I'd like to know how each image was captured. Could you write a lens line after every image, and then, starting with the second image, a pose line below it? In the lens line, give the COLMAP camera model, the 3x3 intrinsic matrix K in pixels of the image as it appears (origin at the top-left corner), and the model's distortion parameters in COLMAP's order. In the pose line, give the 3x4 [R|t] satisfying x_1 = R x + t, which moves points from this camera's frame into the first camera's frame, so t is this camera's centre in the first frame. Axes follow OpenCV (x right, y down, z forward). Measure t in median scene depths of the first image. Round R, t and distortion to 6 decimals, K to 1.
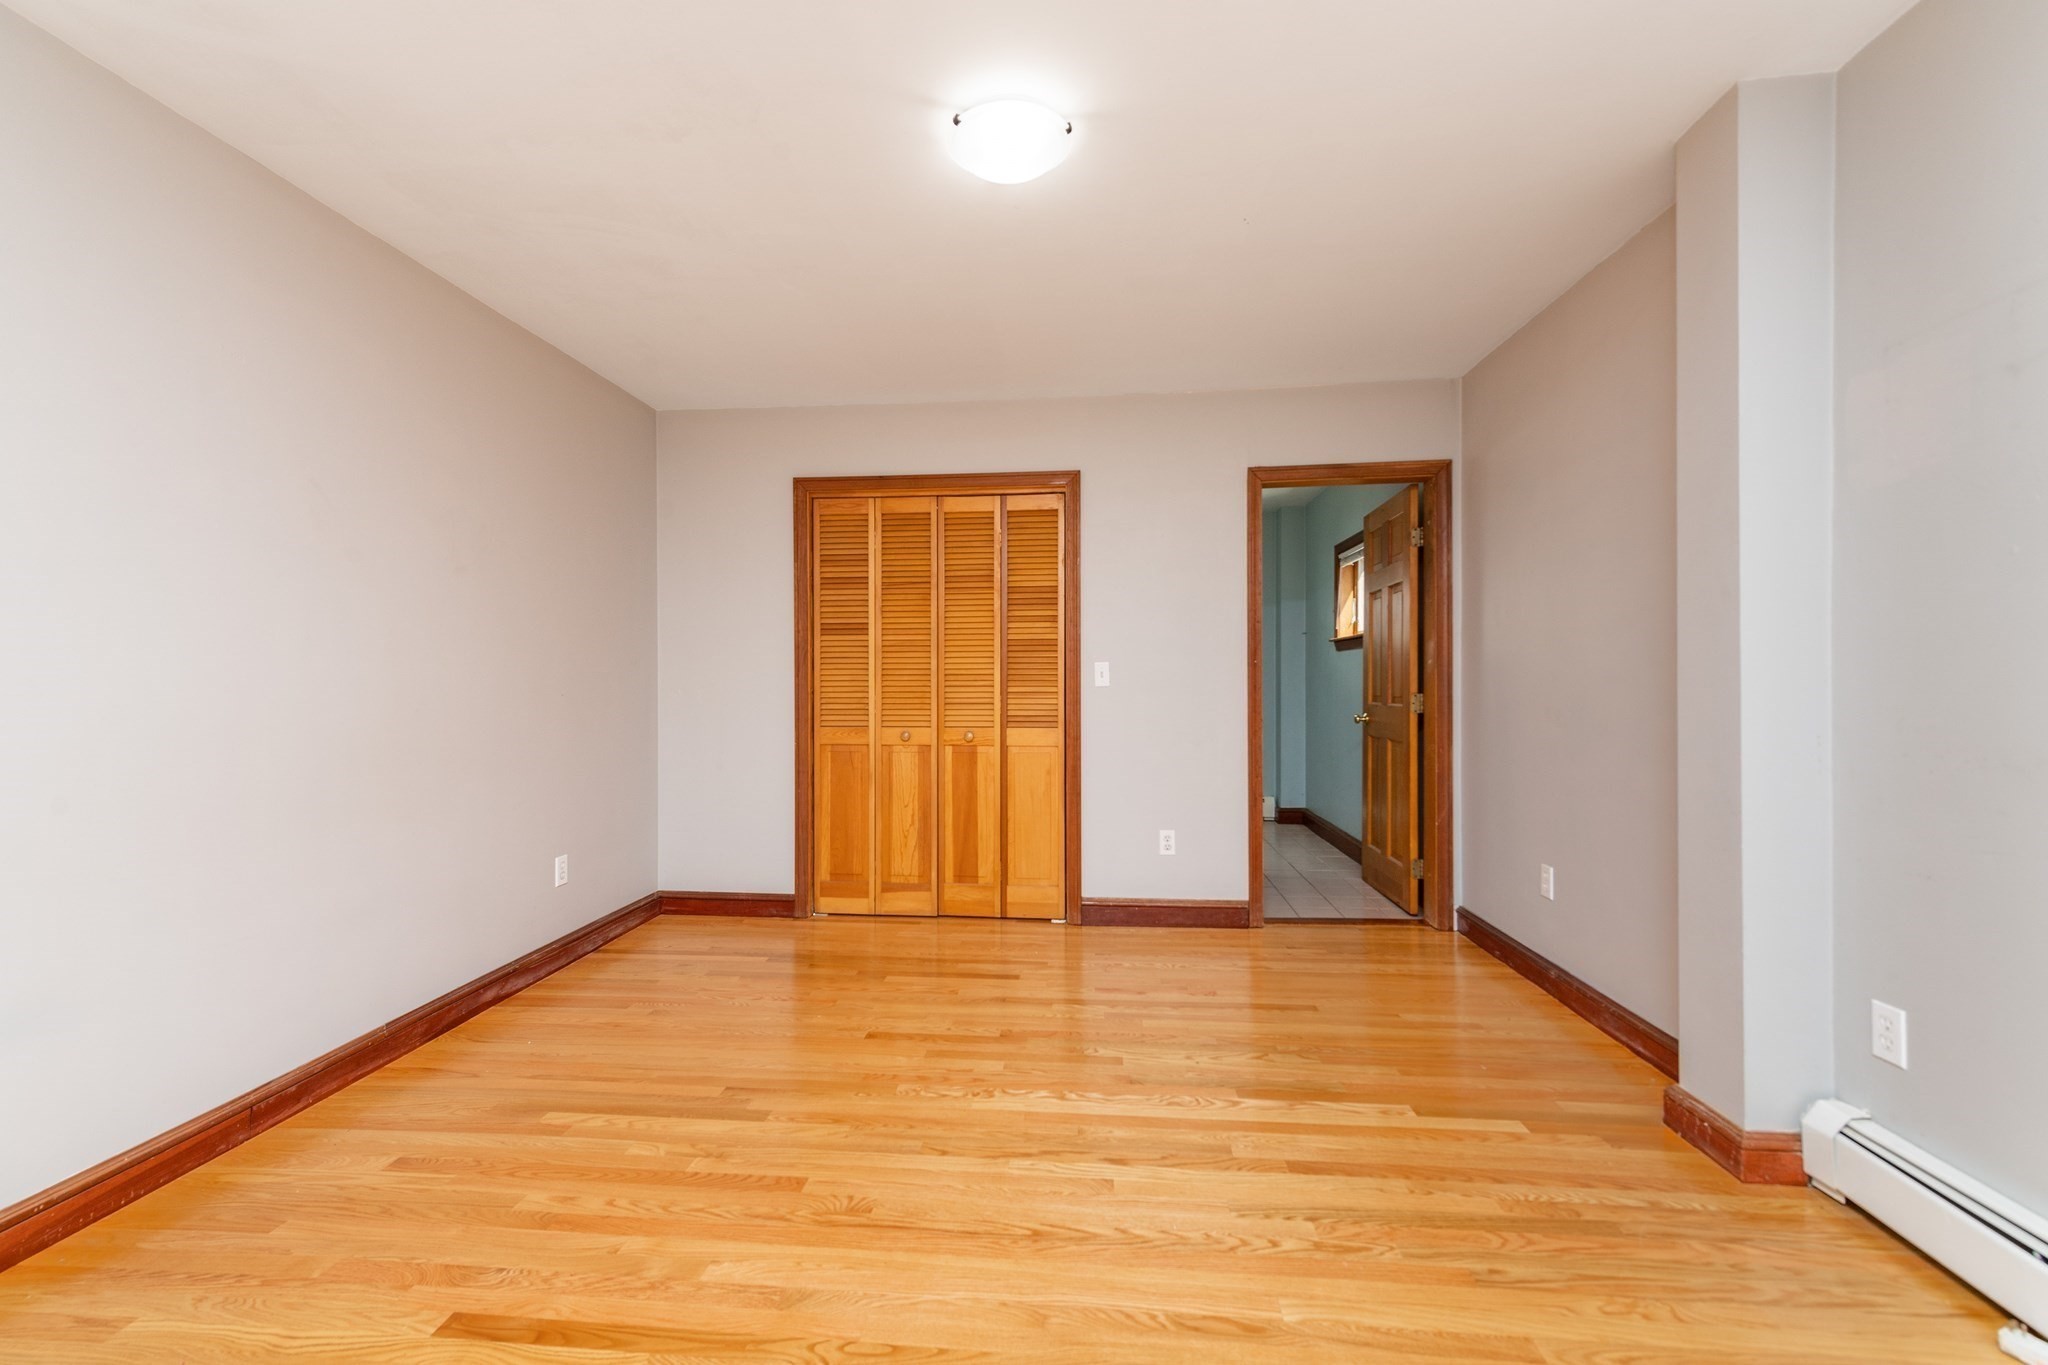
lens RADIAL K [[863.9, 0, 1024.0], [0, 863.9, 682.5], [0, 0, 1]] dist [0.029520, -0.011132]
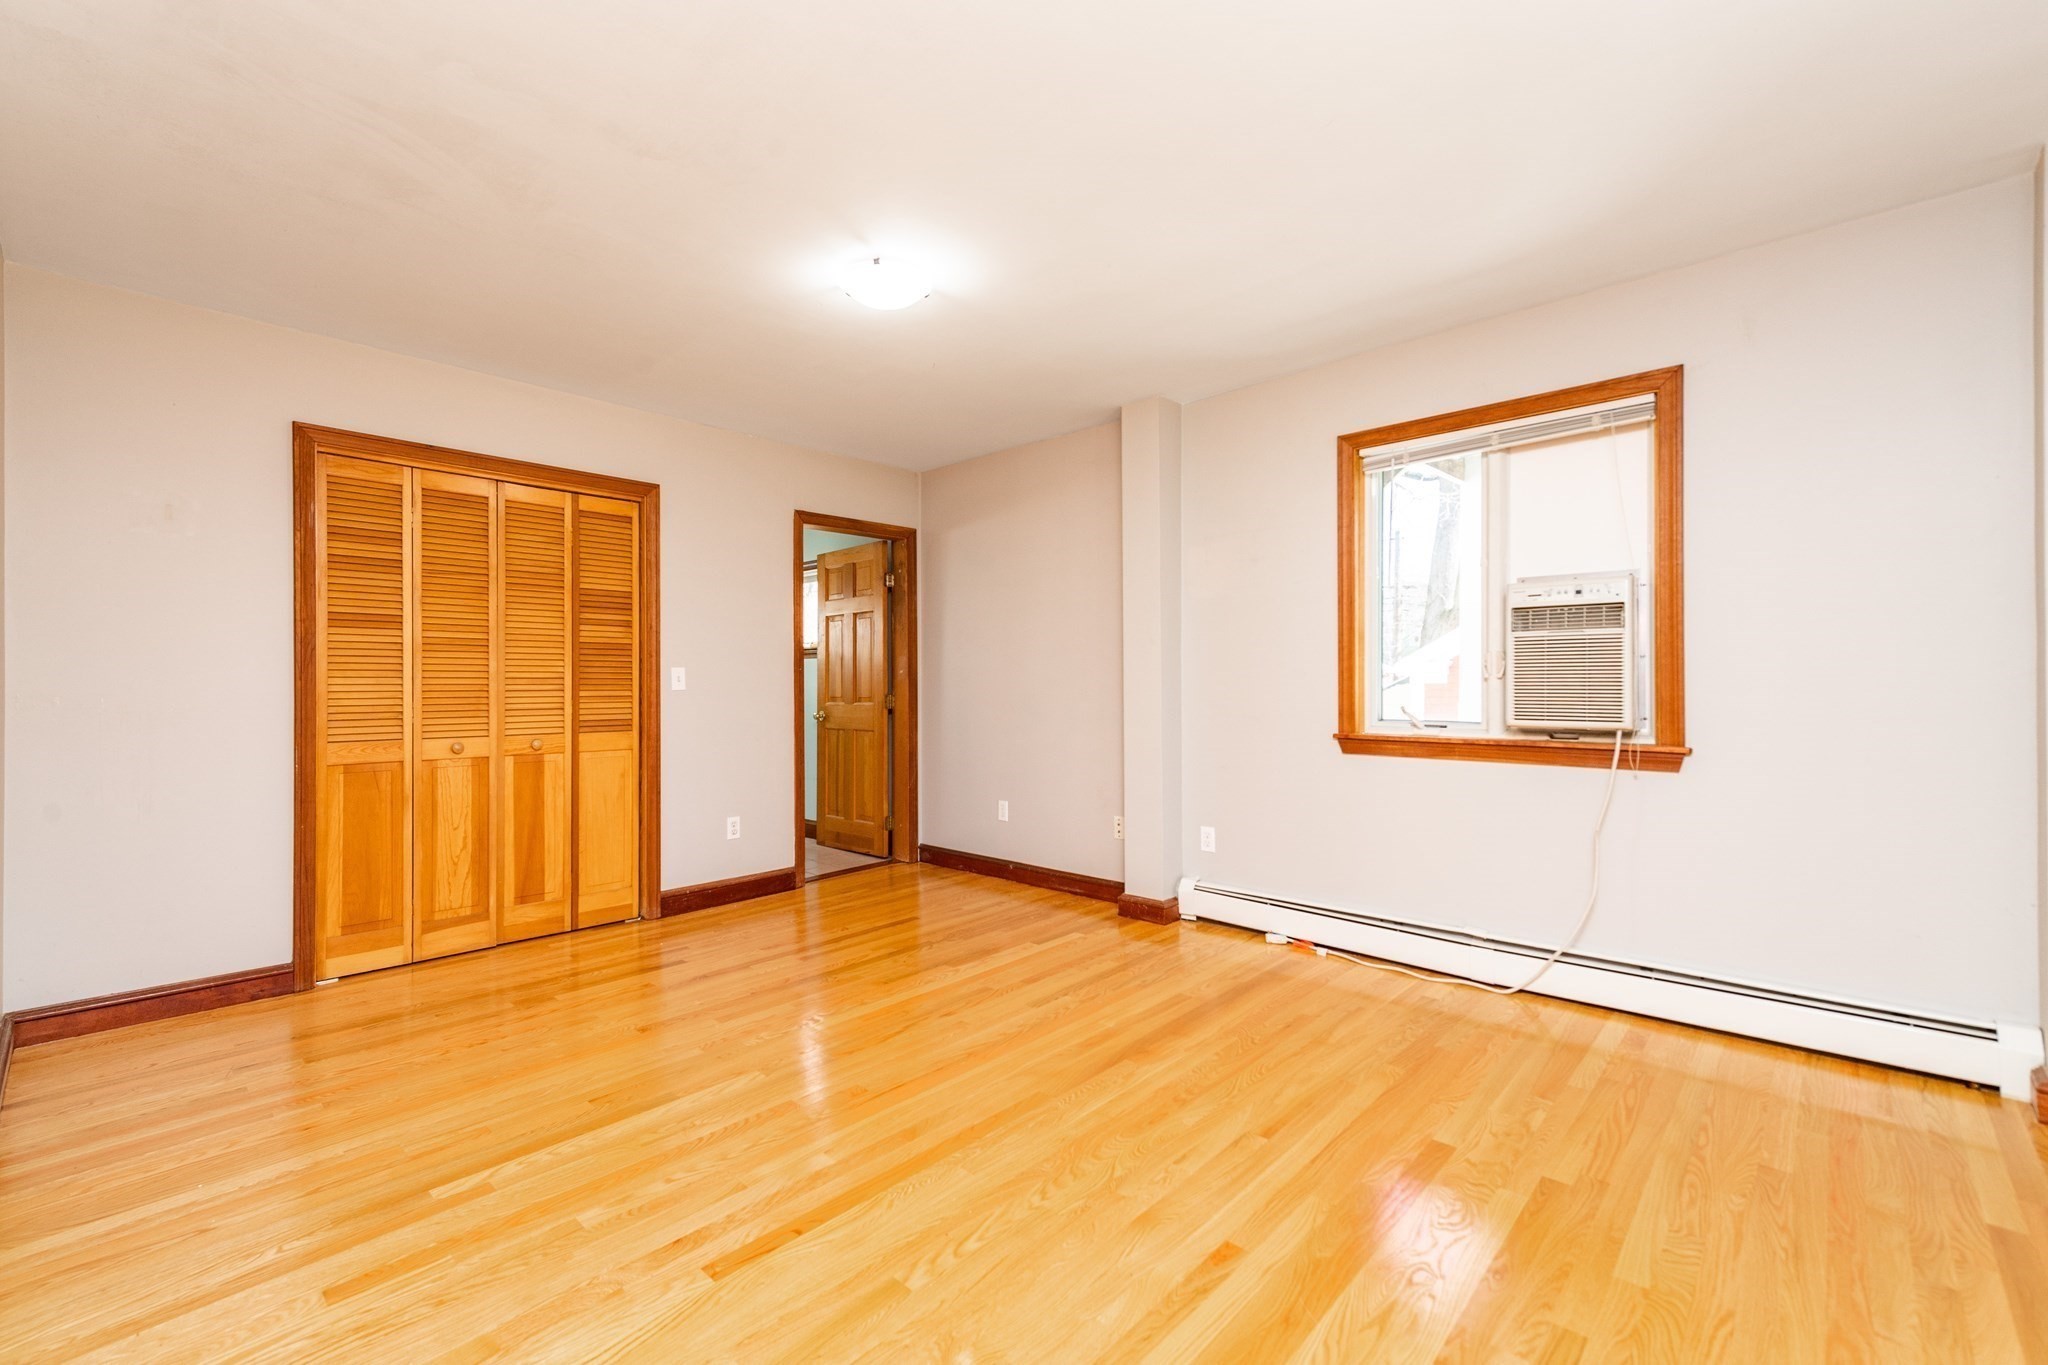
lens RADIAL K [[863.9, 0, 1024.0], [0, 863.9, 682.5], [0, 0, 1]] dist [0.029520, -0.011132]
pose [[0.600220, 0.003611, 0.799827, -0.500074], [0.002089, 0.999979, -0.006082, 0.002311], [-0.799832, 0.005321, 0.600200, 0.013681]]
